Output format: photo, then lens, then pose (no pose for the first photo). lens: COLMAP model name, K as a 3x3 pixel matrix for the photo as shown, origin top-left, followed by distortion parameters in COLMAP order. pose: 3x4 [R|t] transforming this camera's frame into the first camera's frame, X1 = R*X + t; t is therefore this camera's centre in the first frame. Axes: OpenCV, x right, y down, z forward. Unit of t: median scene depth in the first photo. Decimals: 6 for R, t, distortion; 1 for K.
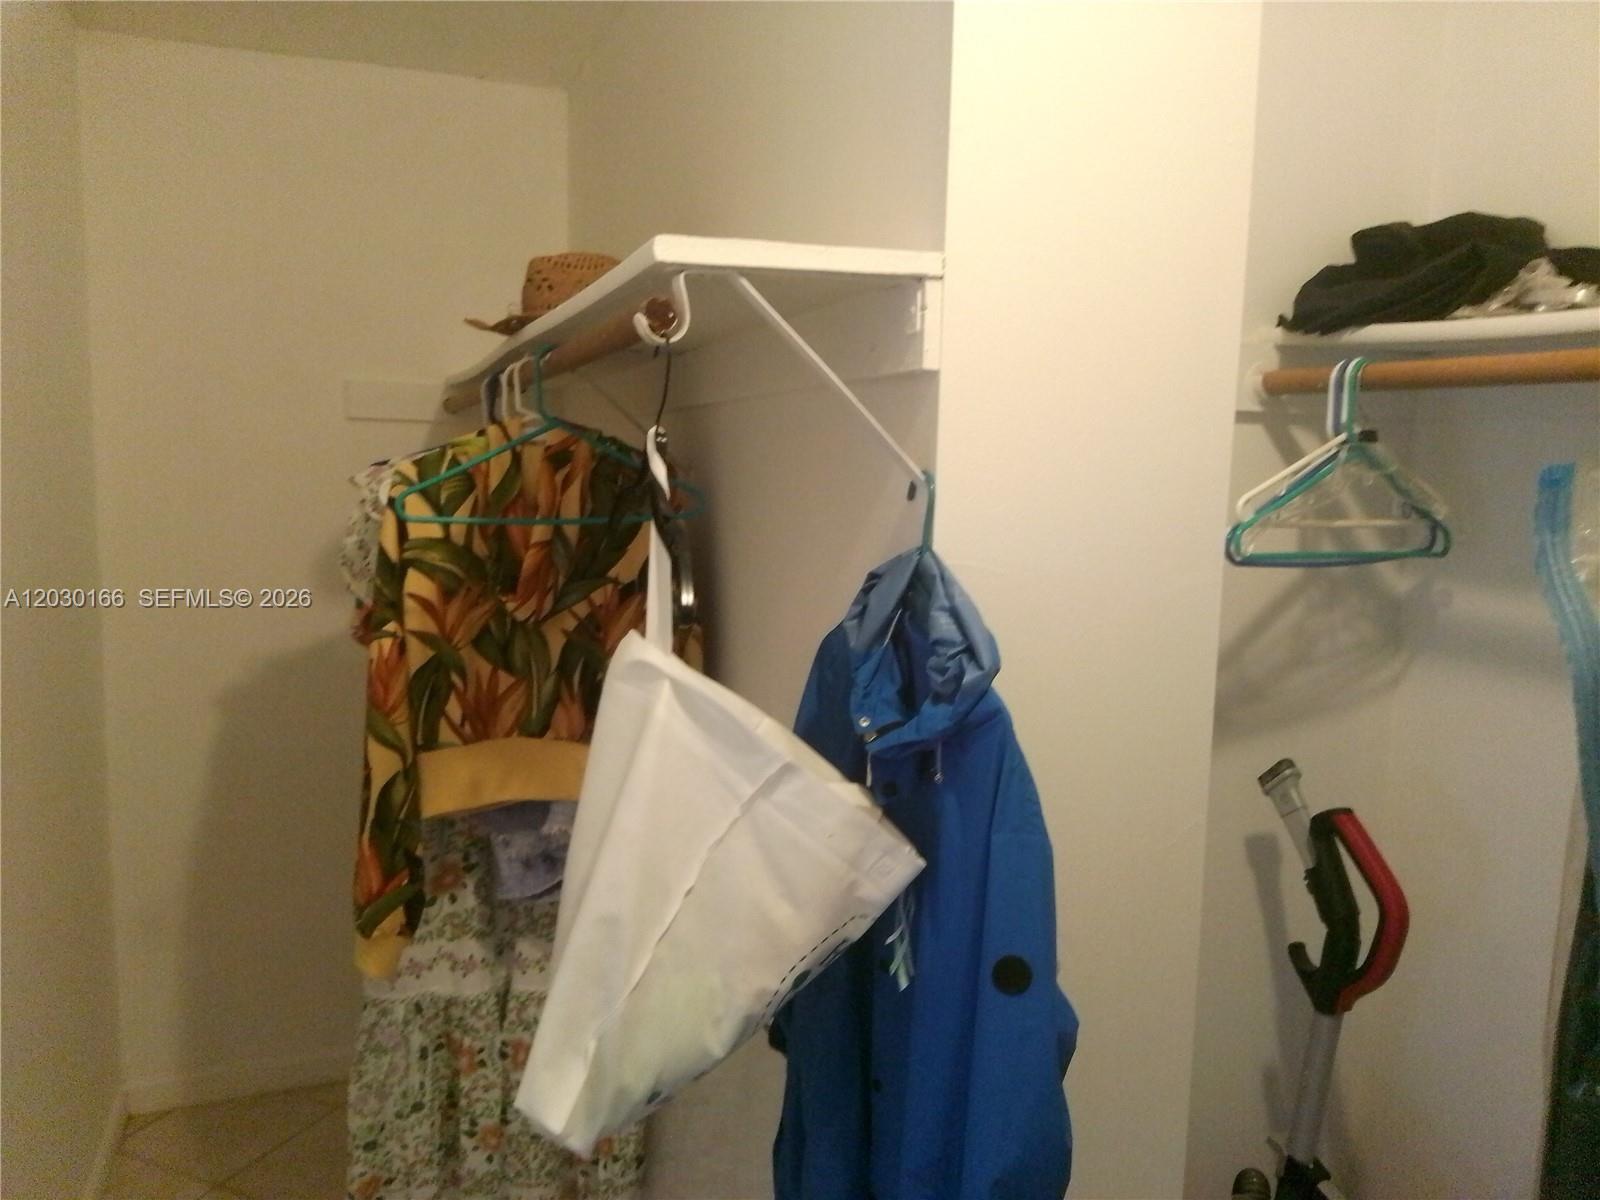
lens RADIAL K [[1205.7, 0, 799.7], [0, 1205.7, 600.3], [0, 0, 1]] dist [-0.015425, -0.006675]
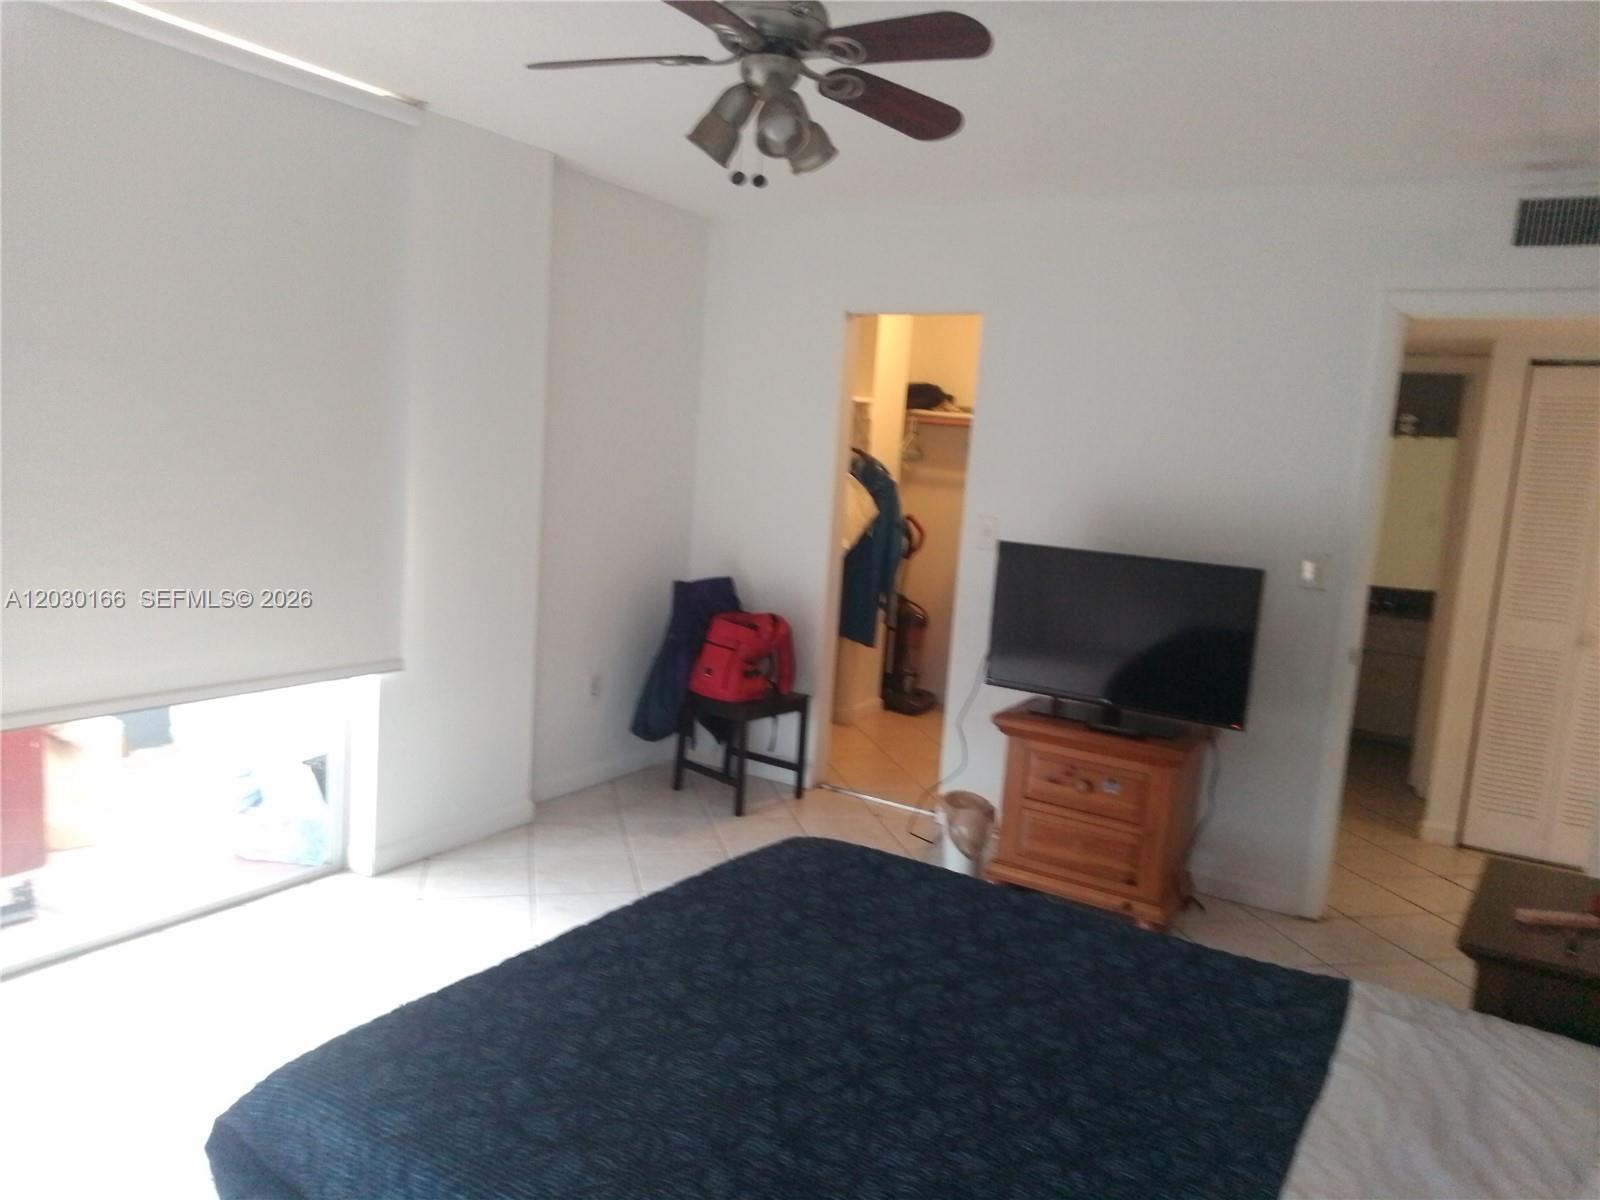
lens RADIAL K [[1205.7, 0, 800.2], [0, 1205.7, 600.0], [0, 0, 1]] dist [-0.015425, -0.006675]
pose [[0.790955, -0.057811, 0.609137, -2.973721], [0.037699, 0.998240, 0.045788, 0.301514], [-0.610711, -0.013252, 0.791742, -2.628613]]
